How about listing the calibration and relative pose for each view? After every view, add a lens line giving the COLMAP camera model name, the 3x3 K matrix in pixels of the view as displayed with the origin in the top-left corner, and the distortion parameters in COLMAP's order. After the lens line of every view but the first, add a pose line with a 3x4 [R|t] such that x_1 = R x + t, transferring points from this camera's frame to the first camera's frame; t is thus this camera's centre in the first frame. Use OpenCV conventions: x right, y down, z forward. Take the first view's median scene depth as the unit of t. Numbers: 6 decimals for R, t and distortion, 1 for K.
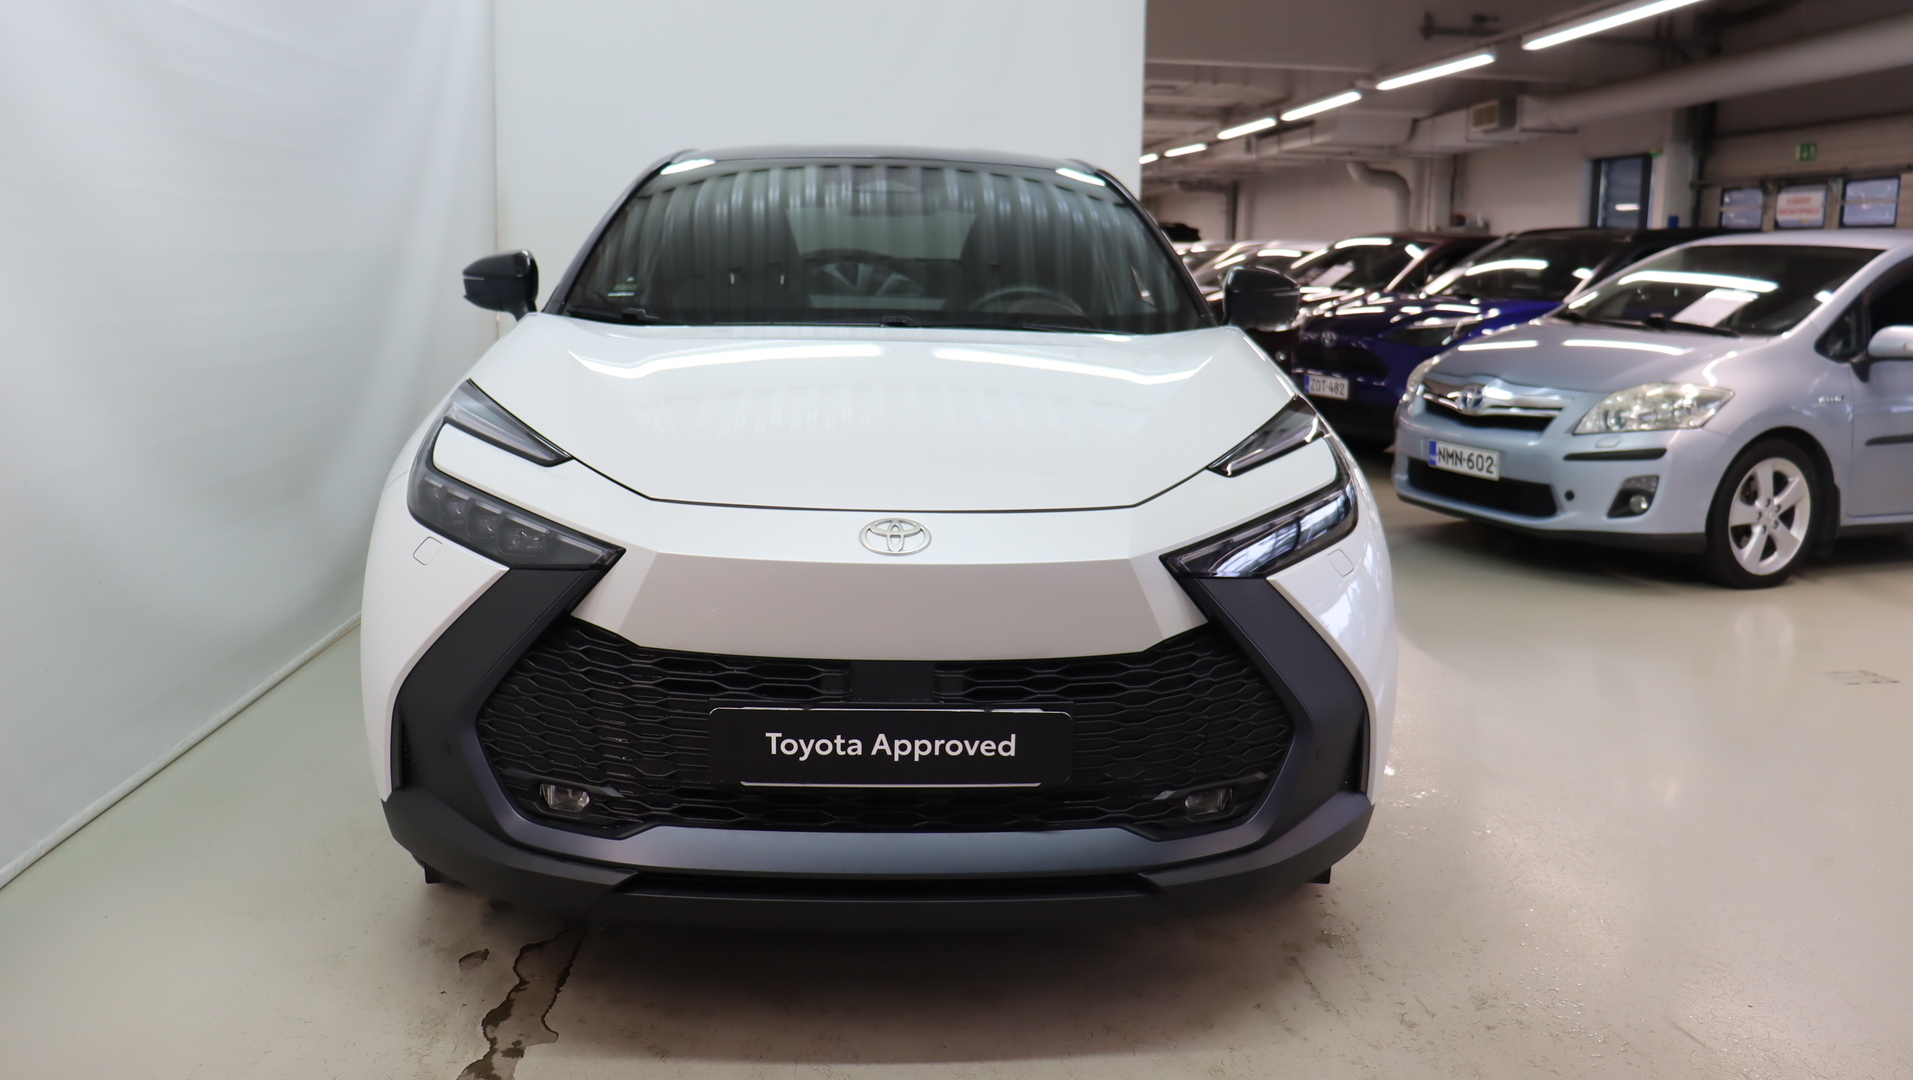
lens RADIAL K [[1590.0, 0, 945.2], [0, 1590.0, 522.0], [0, 0, 1]] dist [-0.167872, 0.125878]
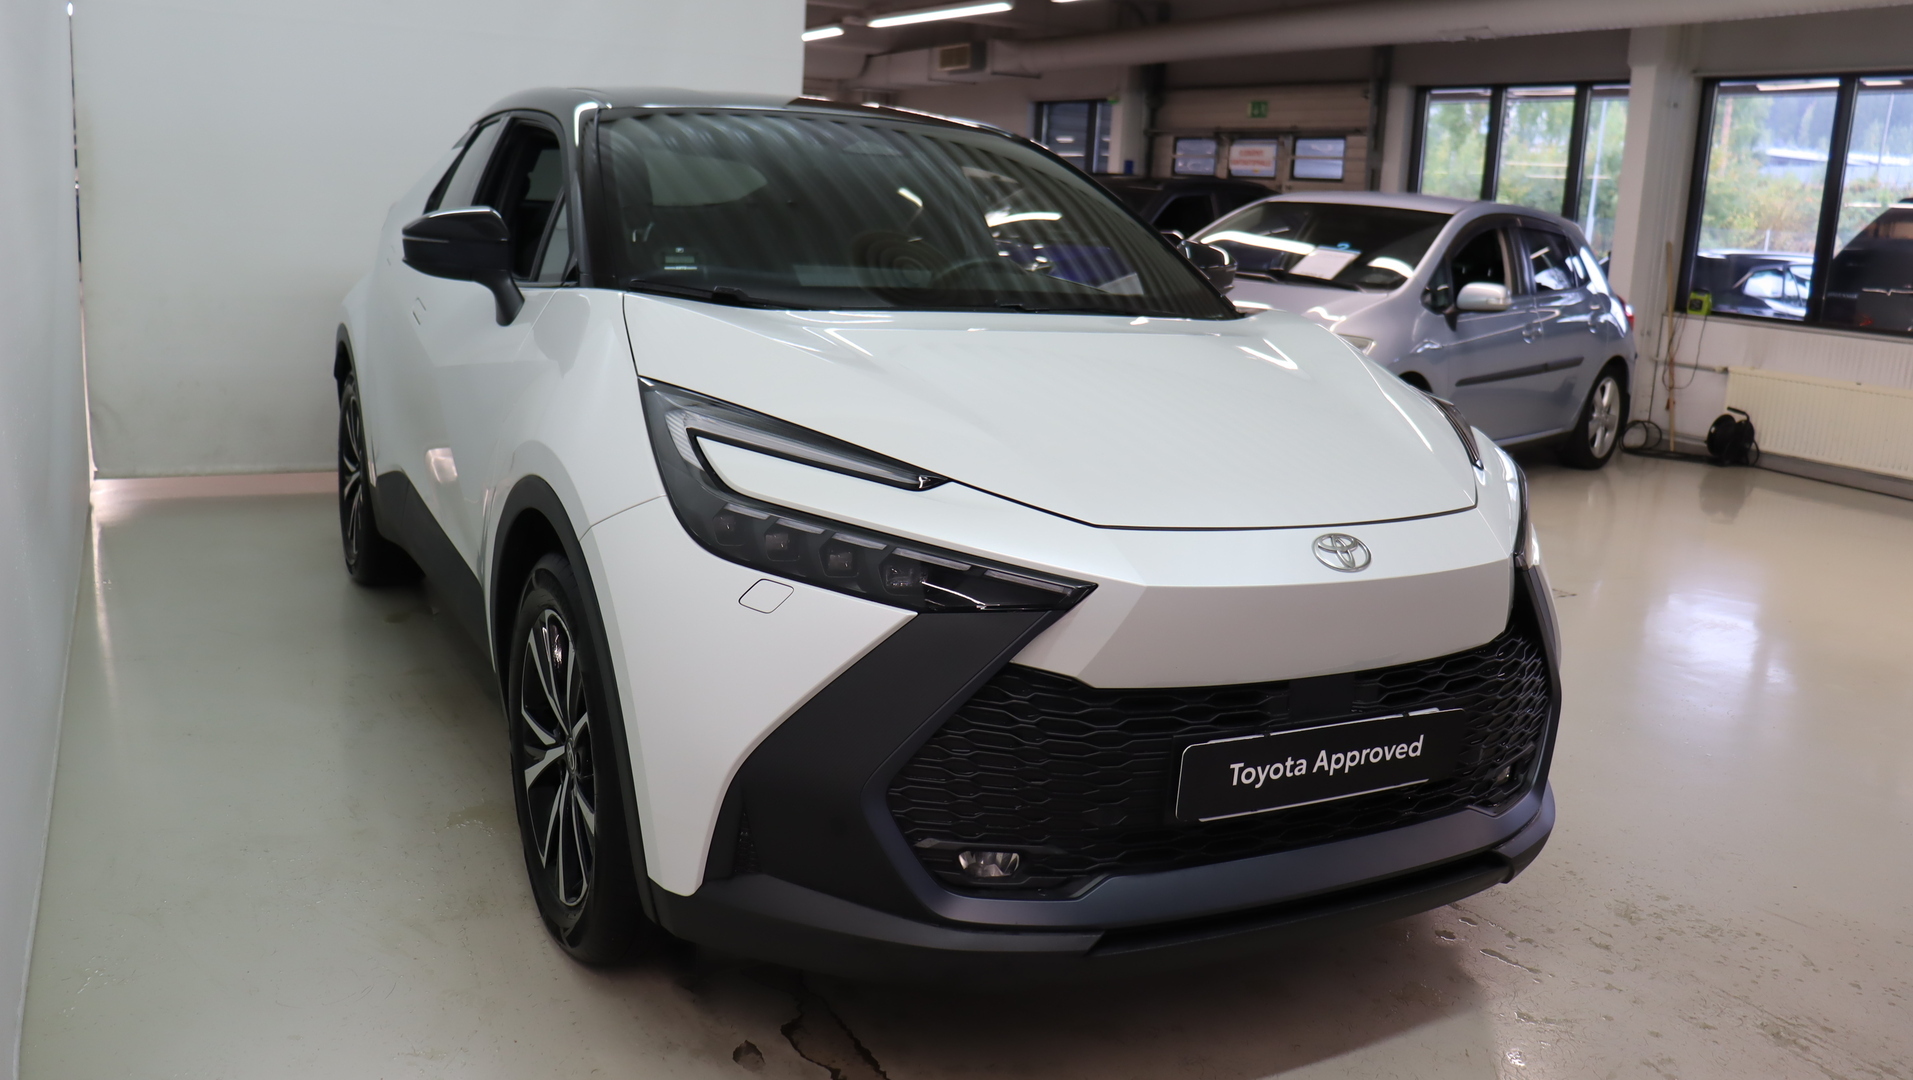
lens RADIAL K [[1590.0, 0, 967.2], [0, 1590.0, 528.6], [0, 0, 1]] dist [-0.167872, 0.125878]
pose [[0.904380, -0.054880, 0.423184, -0.625045], [0.031762, 0.997602, 0.061495, -0.069949], [-0.425544, -0.042174, 0.903954, 0.200186]]
